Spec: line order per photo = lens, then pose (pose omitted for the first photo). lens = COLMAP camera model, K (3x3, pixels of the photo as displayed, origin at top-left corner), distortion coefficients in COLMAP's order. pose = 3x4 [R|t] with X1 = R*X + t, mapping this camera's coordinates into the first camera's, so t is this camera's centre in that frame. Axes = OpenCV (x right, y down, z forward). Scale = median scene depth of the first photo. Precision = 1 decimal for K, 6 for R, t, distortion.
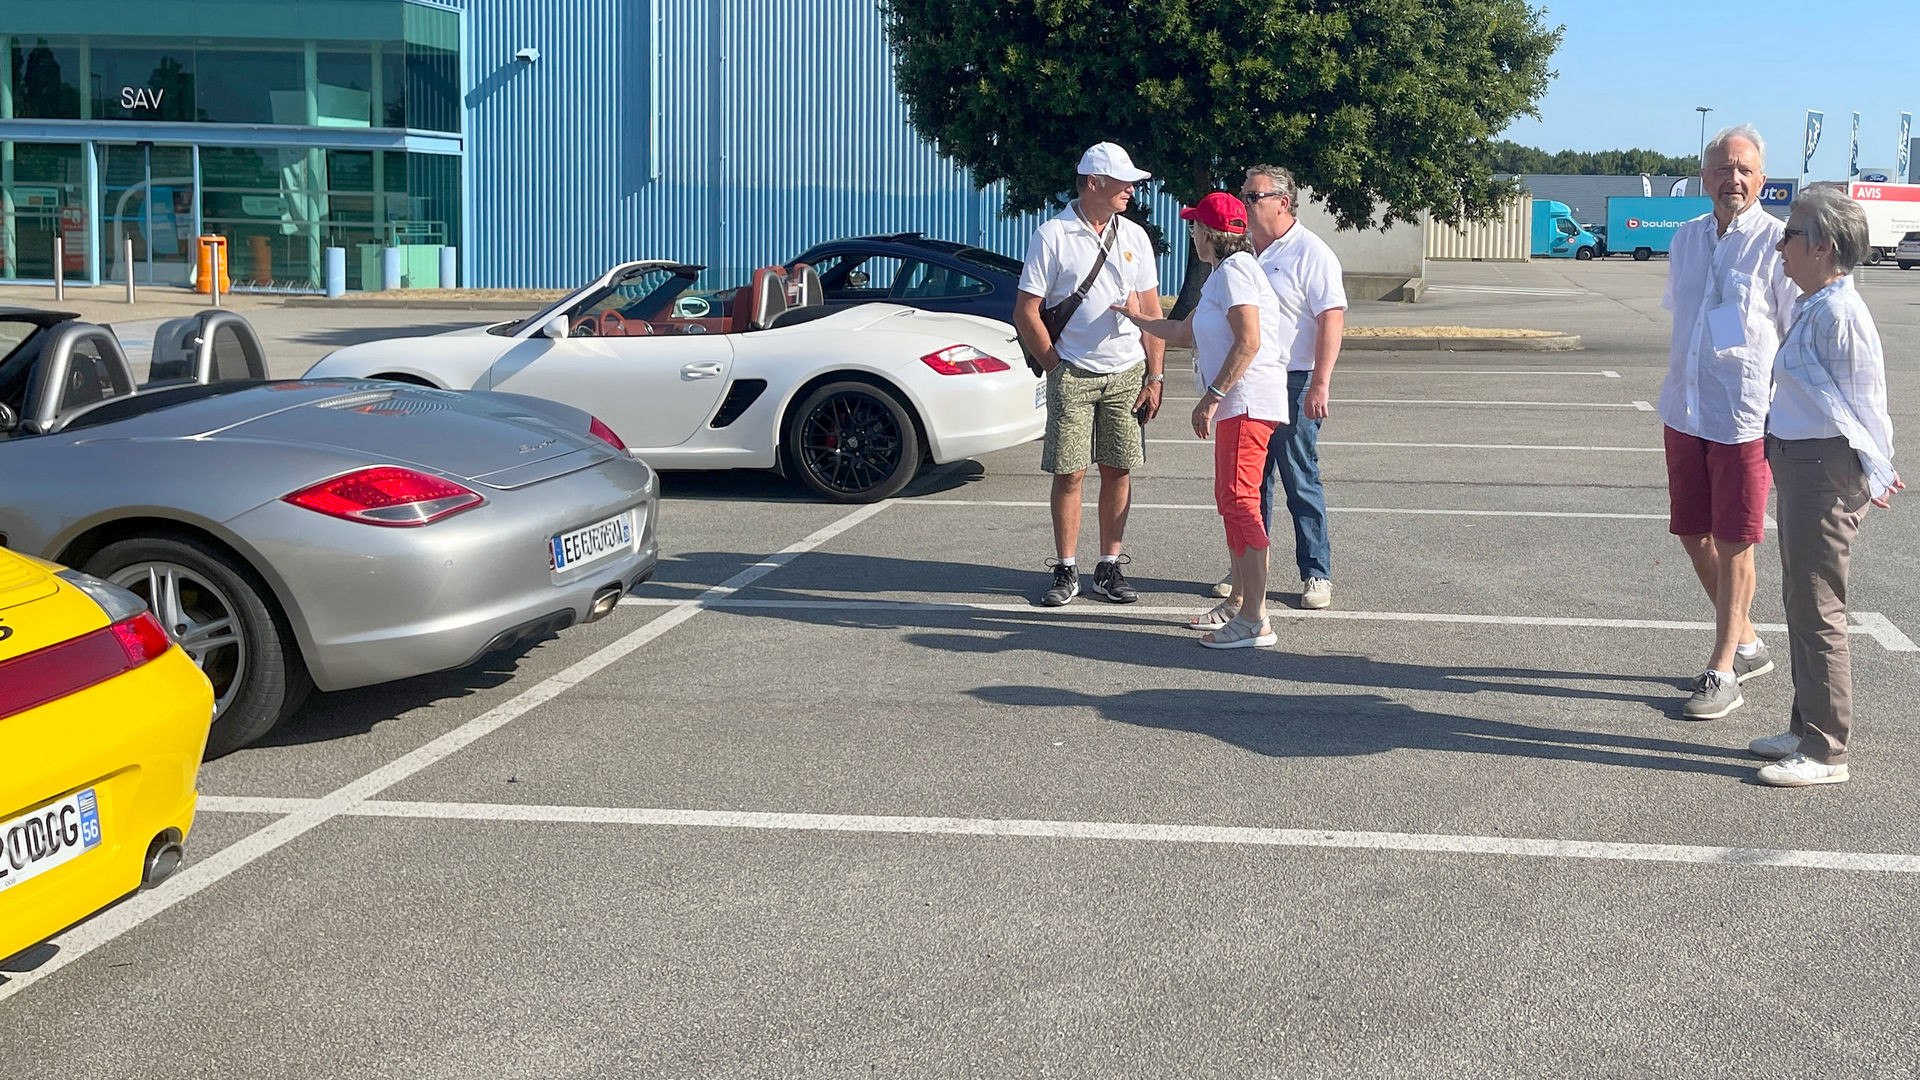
lens RADIAL K [[1794.4, 0, 960.0], [0, 1794.4, 540.0], [0, 0, 1]] dist [0.041148, -0.008492]
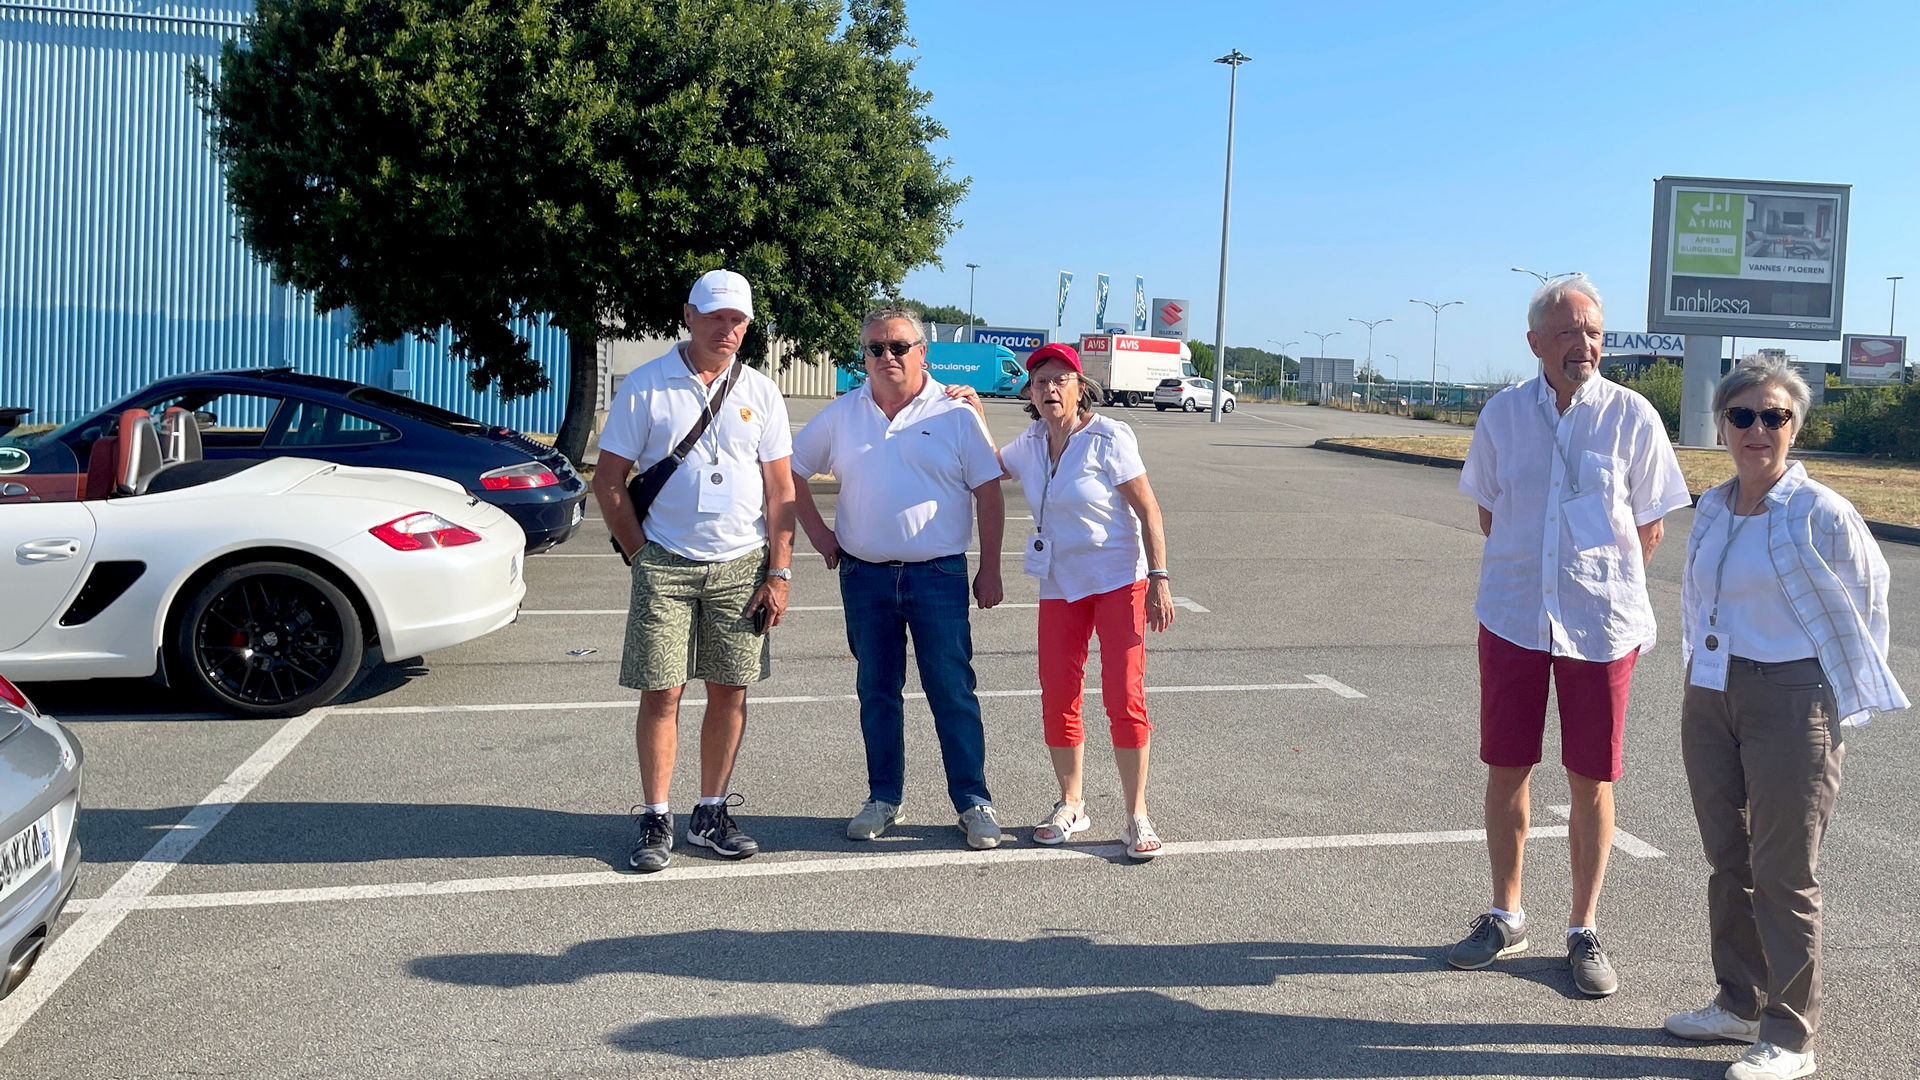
lens RADIAL K [[1803.3, 0, 1062.5], [0, 1803.3, 539.7], [0, 0, 1]] dist [0.049263, -0.136924]
pose [[0.914058, -0.020681, 0.405057, -0.061605], [0.050940, 0.996645, -0.064066, -0.029108], [-0.402372, 0.079194, 0.912044, 0.146805]]
